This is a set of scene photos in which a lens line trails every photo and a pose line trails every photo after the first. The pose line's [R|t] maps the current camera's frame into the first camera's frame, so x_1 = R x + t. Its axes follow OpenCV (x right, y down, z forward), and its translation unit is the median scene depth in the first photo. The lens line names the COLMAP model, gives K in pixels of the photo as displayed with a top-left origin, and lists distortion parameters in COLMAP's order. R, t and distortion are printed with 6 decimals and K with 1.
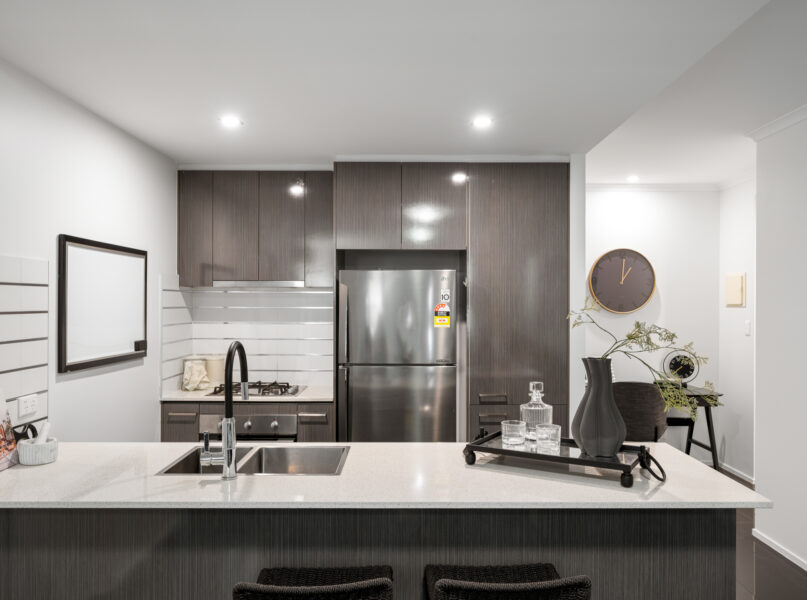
lens RADIAL K [[647.1, 0, 406.2], [0, 647.1, 301.4], [0, 0, 1]] dist [-0.049312, -0.000311]
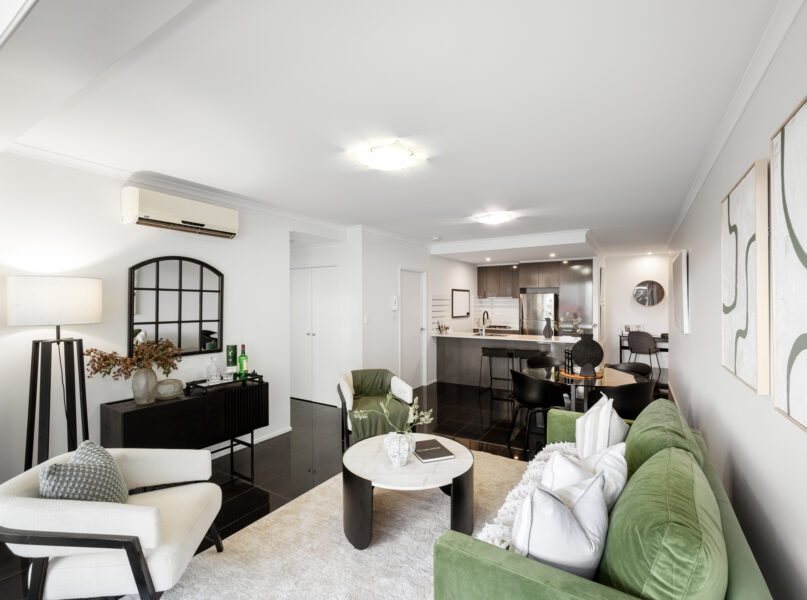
lens RADIAL K [[372.5, 0, 409.4], [0, 372.5, 300.0], [0, 0, 1]] dist [-0.003168, -0.000277]
pose [[0.855062, -0.004383, -0.518507, 0.448213], [0.004097, 0.999990, -0.001697, -0.013417], [0.518510, -0.000673, 0.855072, -1.103479]]
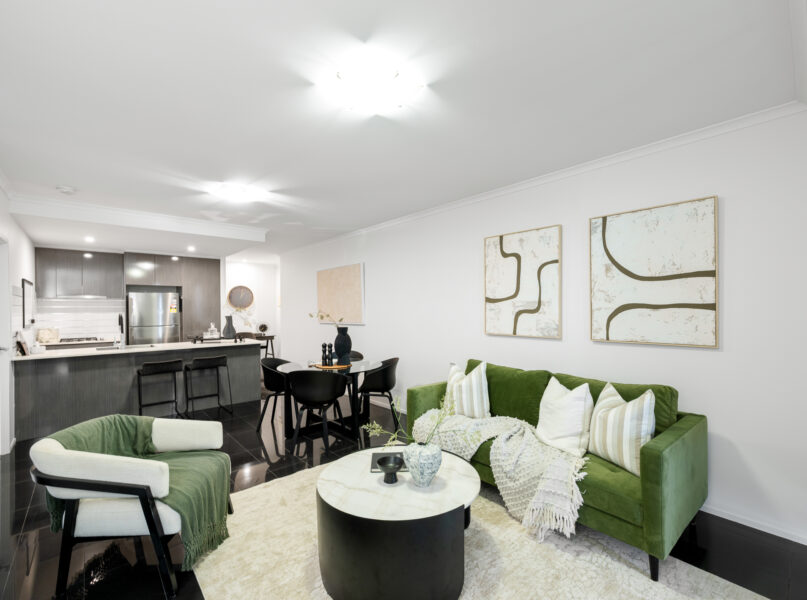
lens RADIAL K [[358.3, 0, 406.3], [0, 358.3, 310.7], [0, 0, 1]] dist [0.001177, -0.000514]
pose [[0.743258, -0.009796, 0.668933, -0.246941], [0.004261, 0.999942, 0.009908, 0.018433], [-0.668991, -0.004514, 0.743257, -0.922641]]
